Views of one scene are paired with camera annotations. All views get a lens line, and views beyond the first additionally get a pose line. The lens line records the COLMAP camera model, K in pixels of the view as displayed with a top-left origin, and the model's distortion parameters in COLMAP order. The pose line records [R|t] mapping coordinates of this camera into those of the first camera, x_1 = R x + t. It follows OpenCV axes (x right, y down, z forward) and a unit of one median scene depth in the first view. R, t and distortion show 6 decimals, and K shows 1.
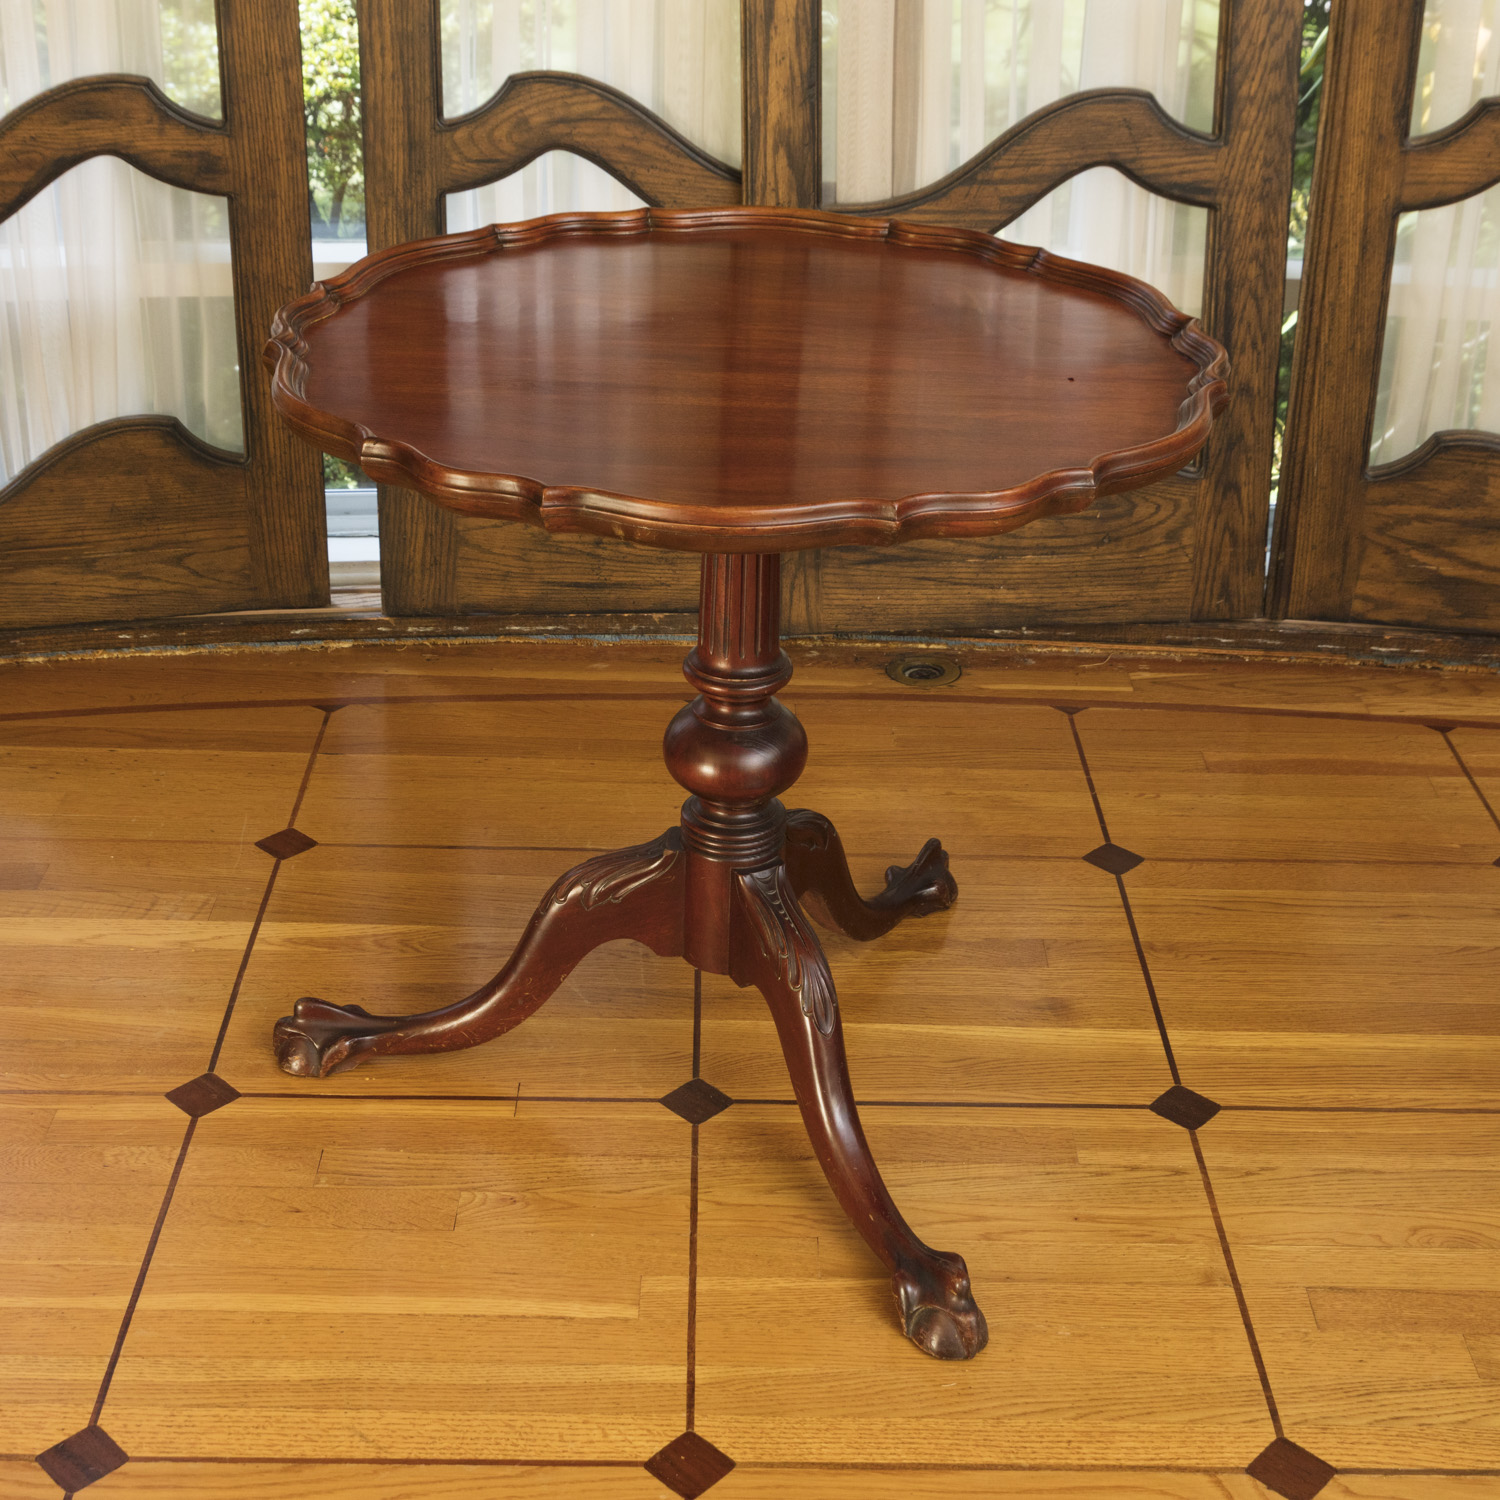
lens RADIAL K [[2426.9, 0, 766.0], [0, 2426.9, 543.8], [0, 0, 1]] dist [0.004601, 0.021449]
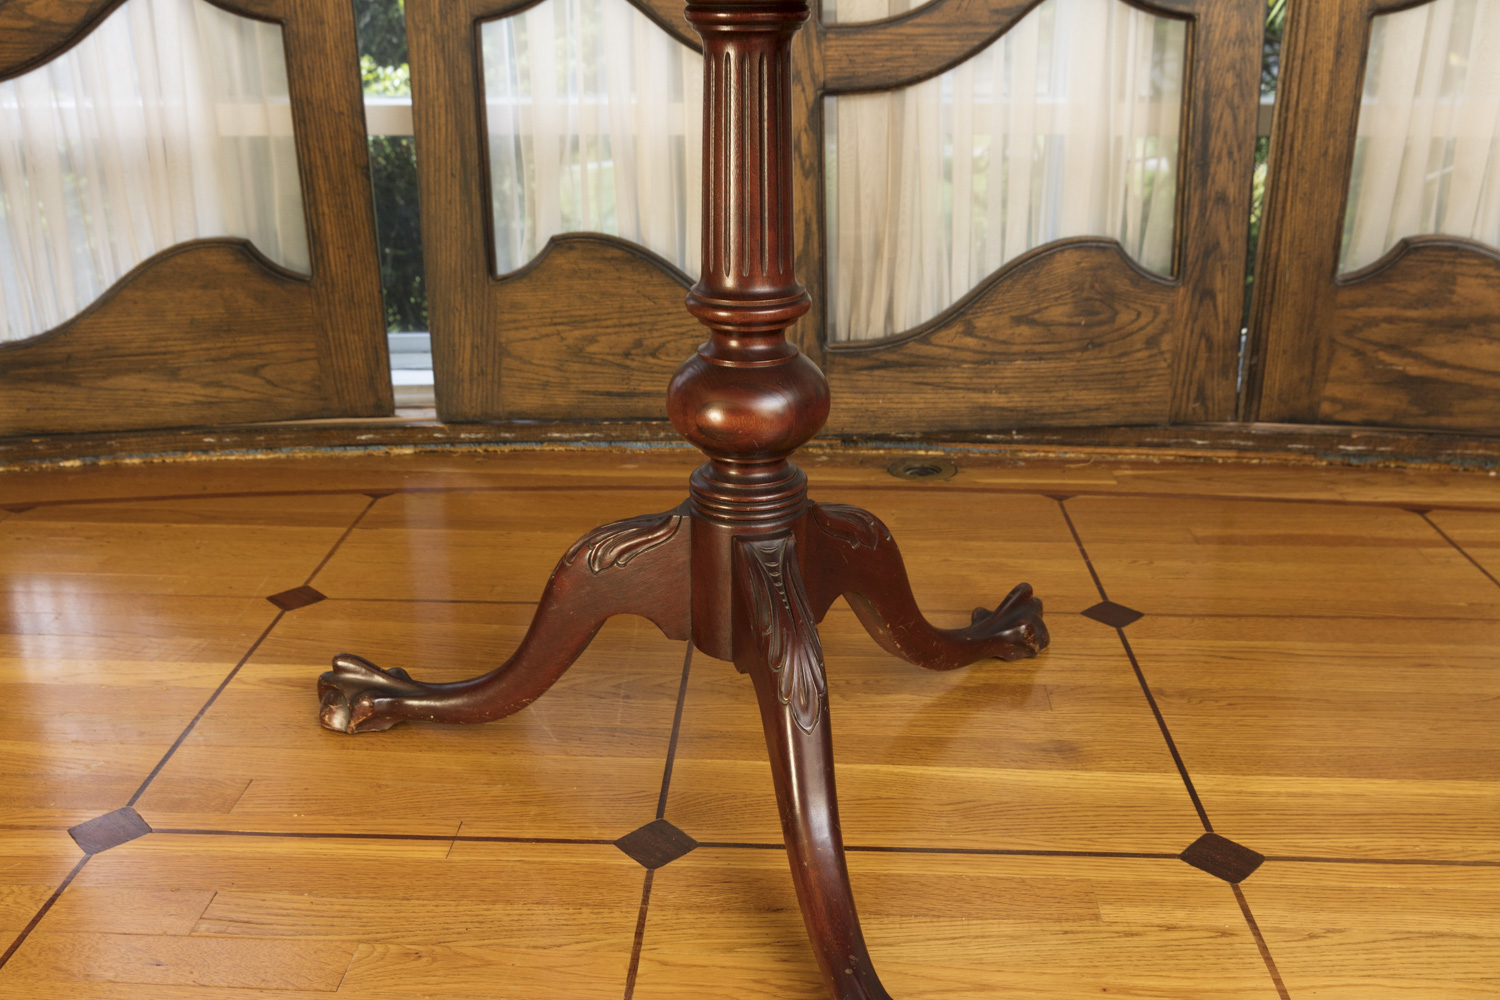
lens RADIAL K [[1423.0, 0, 745.8], [0, 1423.0, 505.7], [0, 0, 1]] dist [0.004634, -0.001302]
pose [[0.997689, -0.005285, -0.067739, 0.030391], [0.002833, 0.999339, -0.036255, 0.097401], [0.067886, 0.035979, 0.997044, 0.373611]]
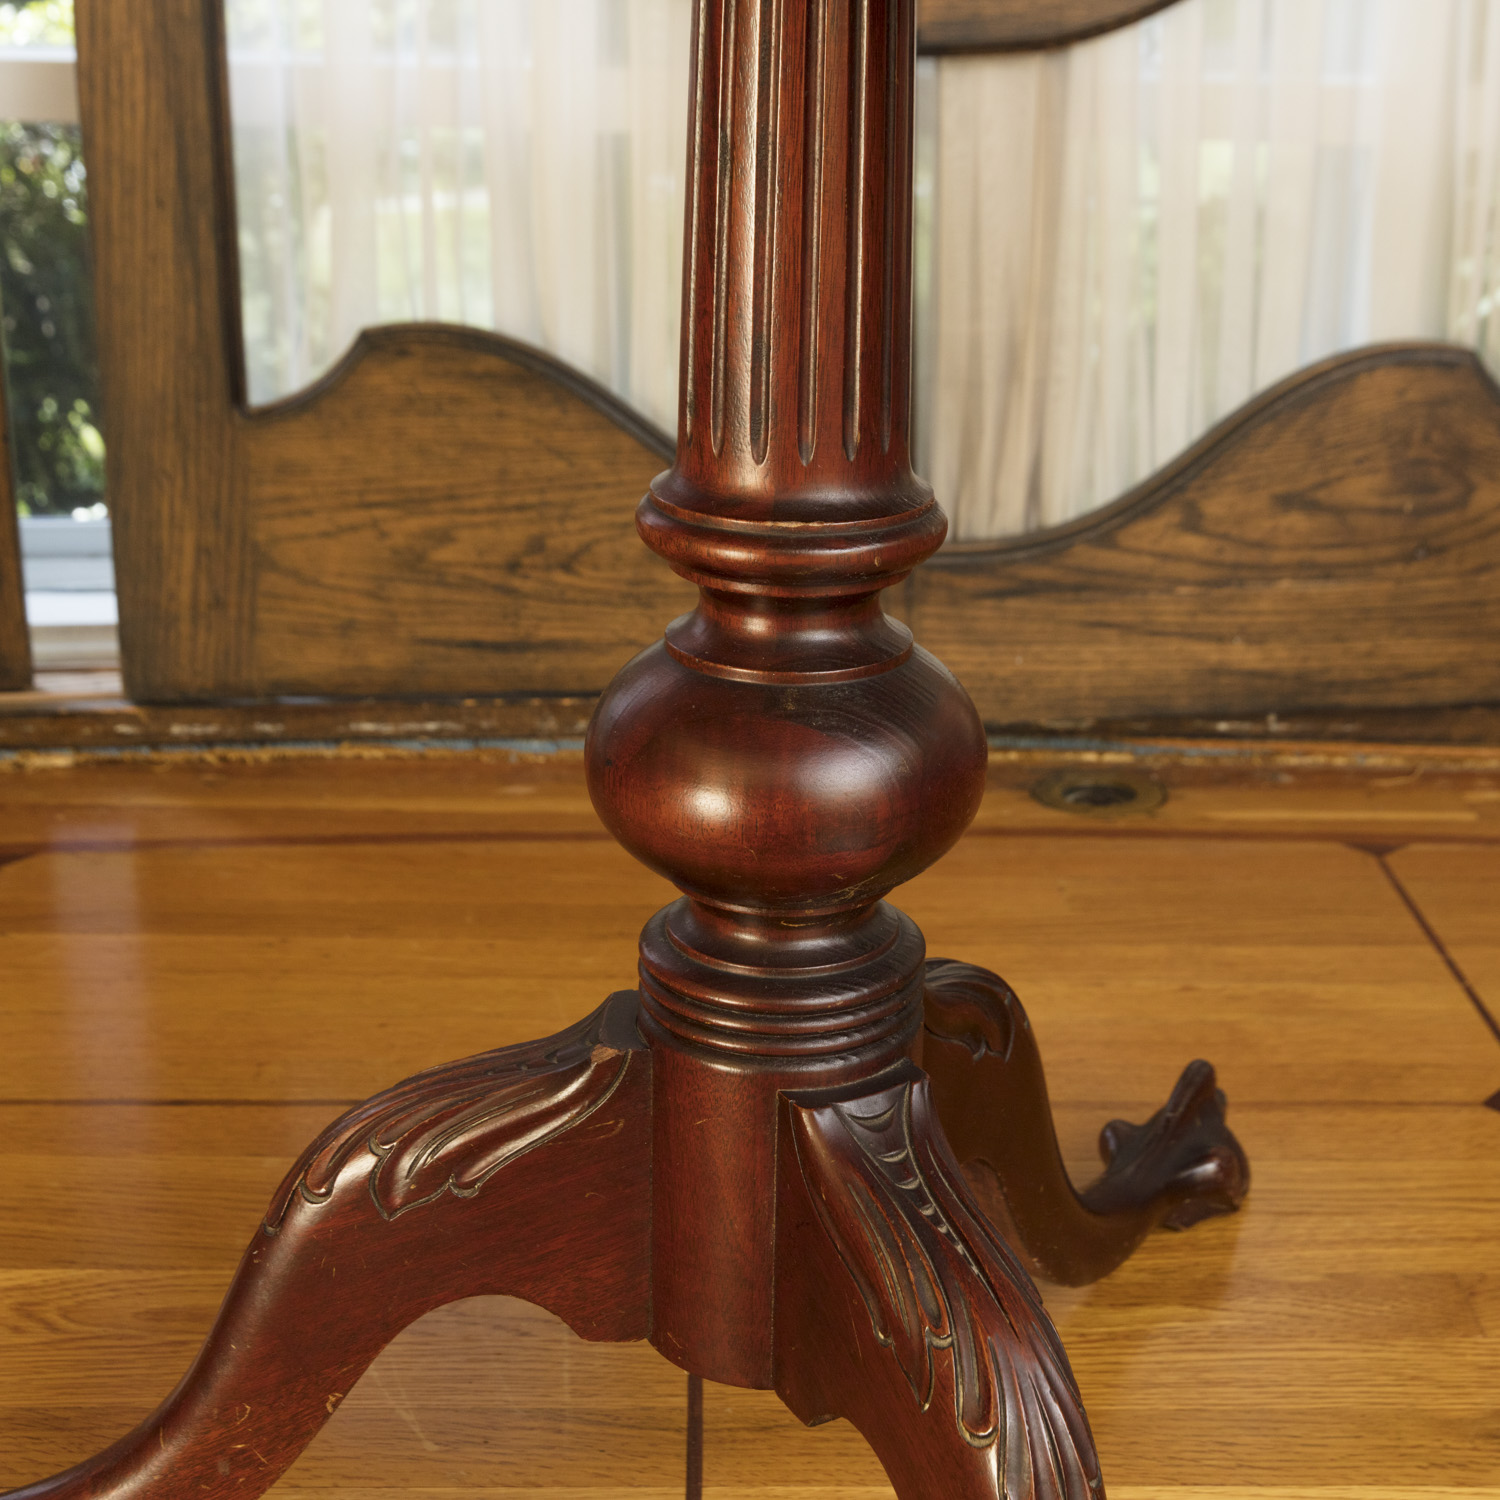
lens RADIAL K [[2413.7, 0, 850.9], [0, 2413.7, 726.0], [0, 0, 1]] dist [-0.004839, 0.011034]
pose [[0.999417, -0.012237, 0.031874, -0.010648], [0.014207, 0.997955, -0.062326, 0.075208], [-0.031046, 0.062742, 0.997547, 0.471553]]
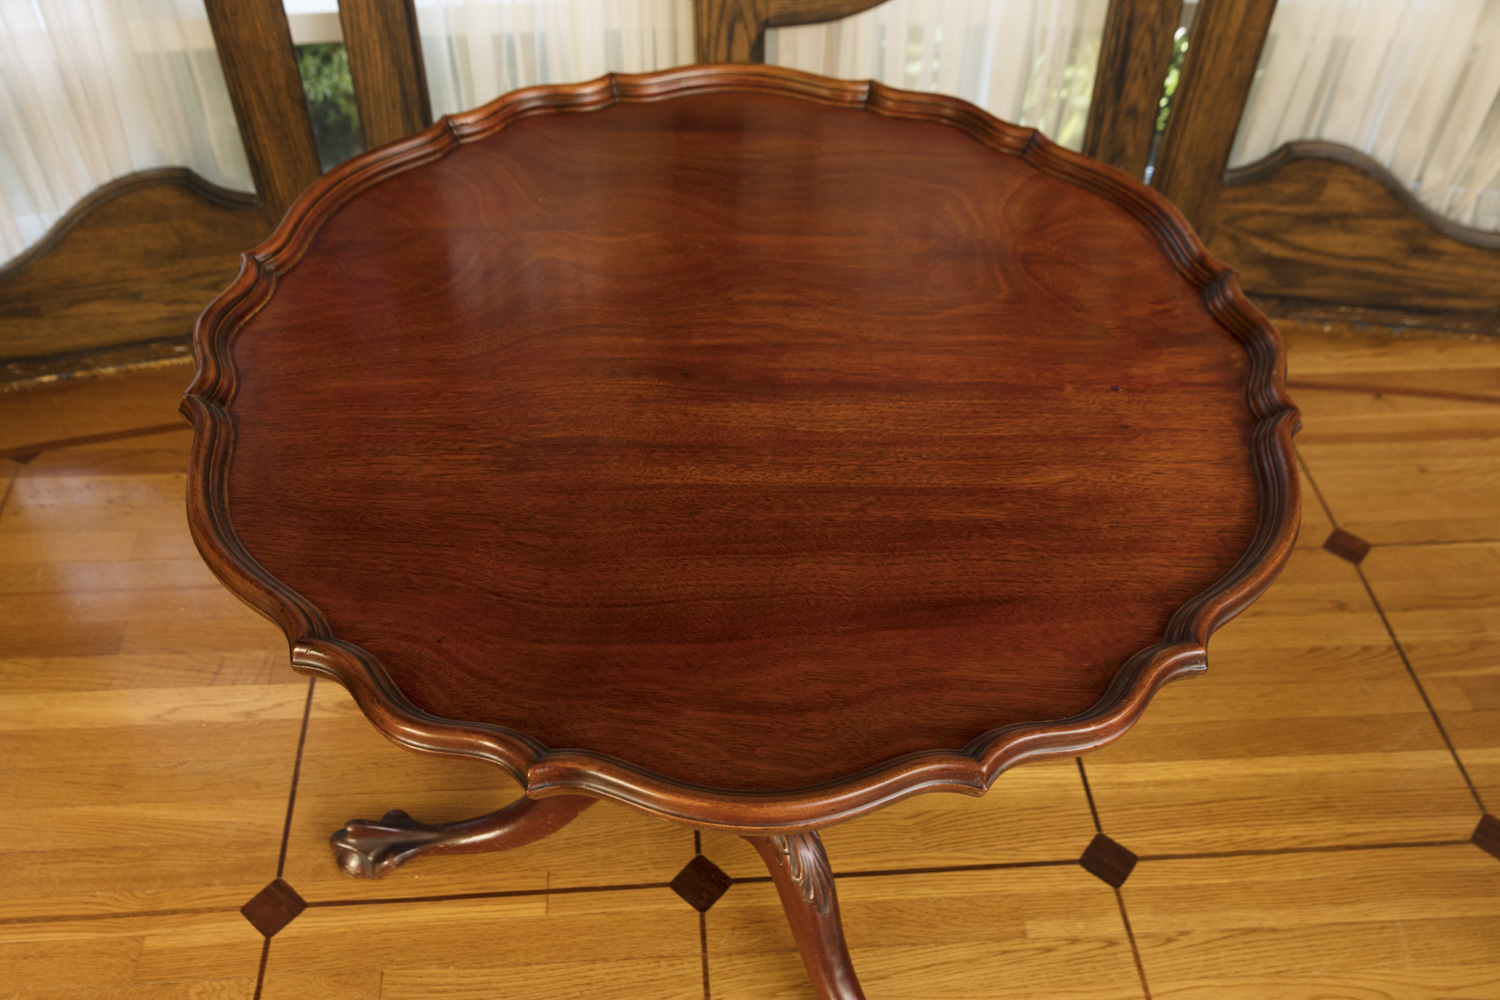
lens RADIAL K [[1352.2, 0, 750.0], [0, 1352.2, 500.0], [0, 0, 1]] dist [0.003140, 0.000206]
pose [[0.997969, -0.042127, 0.047786, -0.022003], [0.020236, 0.920912, 0.389246, -0.151525], [-0.060405, -0.387488, 0.919894, 0.361333]]
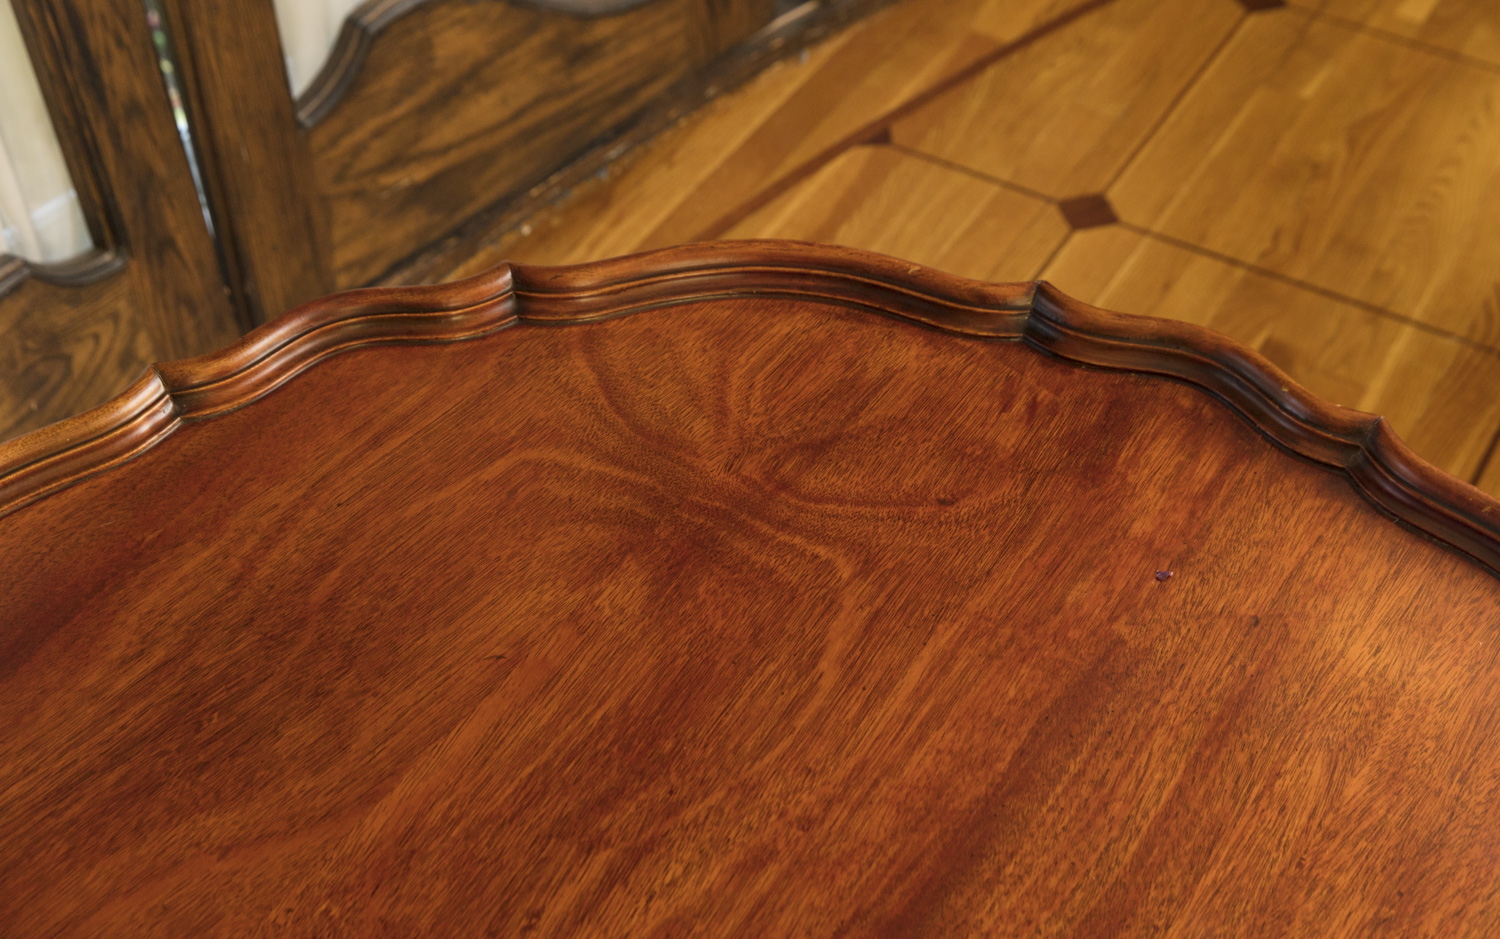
lens RADIAL K [[2237.6, 0, 826.1], [0, 2237.6, 365.2], [0, 0, 1]] dist [-0.025289, -0.002748]
pose [[0.510649, -0.585545, 0.629583, -0.112023], [0.341407, 0.810142, 0.476562, -0.228092], [-0.789100, -0.028412, 0.613608, 0.524621]]
